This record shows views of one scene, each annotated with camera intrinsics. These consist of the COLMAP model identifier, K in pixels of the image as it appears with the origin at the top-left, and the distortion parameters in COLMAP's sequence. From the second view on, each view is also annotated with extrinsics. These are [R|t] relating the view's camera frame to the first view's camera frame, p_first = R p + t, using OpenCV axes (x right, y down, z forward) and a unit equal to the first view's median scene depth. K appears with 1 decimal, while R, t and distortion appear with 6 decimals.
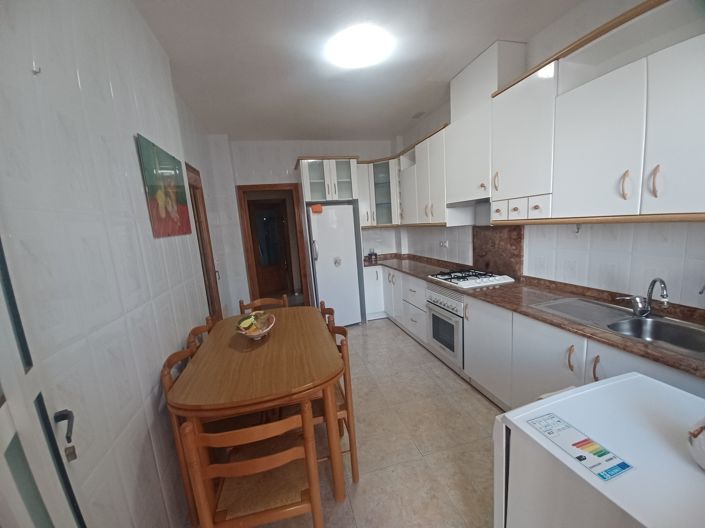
lens RADIAL K [[275.9, 0, 351.2], [0, 275.9, 267.6], [0, 0, 1]] dist [0.016573, -0.015301]
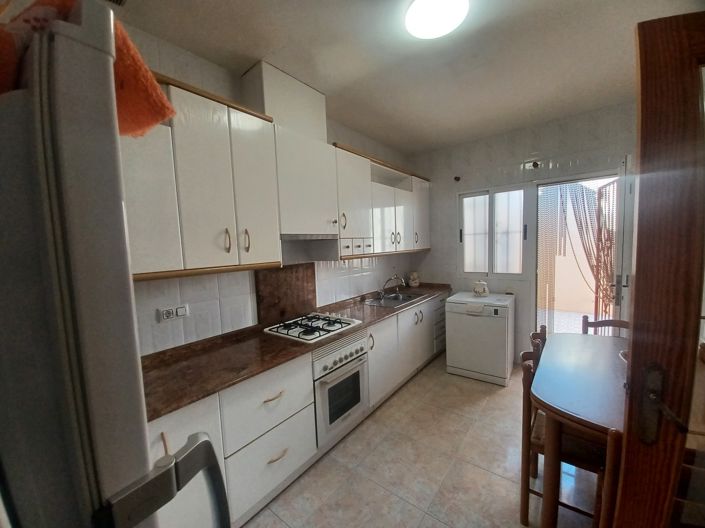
lens RADIAL K [[275.9, 0, 351.2], [0, 275.9, 267.6], [0, 0, 1]] dist [0.016573, -0.015301]
pose [[-0.568826, 0.052583, 0.820775, -0.338582], [0.223824, 0.970186, 0.092963, -0.188267], [-0.791416, 0.236588, -0.563636, 1.384504]]
